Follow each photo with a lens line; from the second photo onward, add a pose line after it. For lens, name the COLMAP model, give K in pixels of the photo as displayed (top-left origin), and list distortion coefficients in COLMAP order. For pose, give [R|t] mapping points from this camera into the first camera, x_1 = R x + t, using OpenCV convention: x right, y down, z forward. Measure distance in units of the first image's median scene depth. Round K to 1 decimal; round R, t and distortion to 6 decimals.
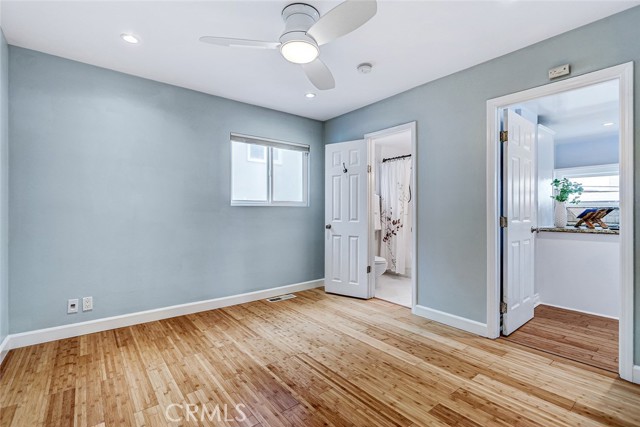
lens RADIAL K [[295.6, 0, 317.2], [0, 295.6, 208.7], [0, 0, 1]] dist [0.000427, -0.000345]
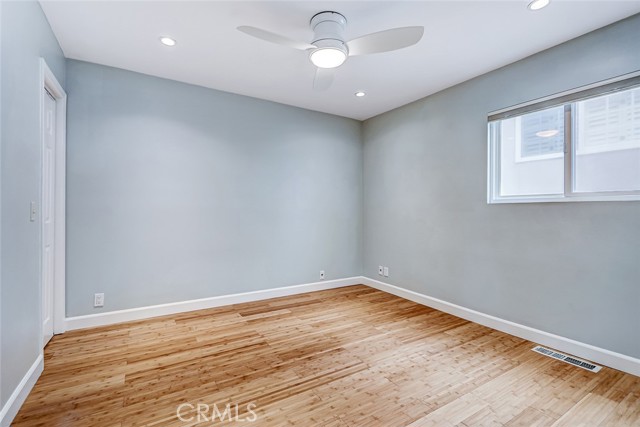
lens RADIAL K [[302.7, 0, 317.6], [0, 302.7, 211.7], [0, 0, 1]] dist [-0.001058, -0.000737]
pose [[-0.134151, 0.005220, -0.990947, 0.815209], [0.002031, 0.999985, 0.004993, 0.010080], [0.990959, -0.001343, -0.134160, 0.894106]]
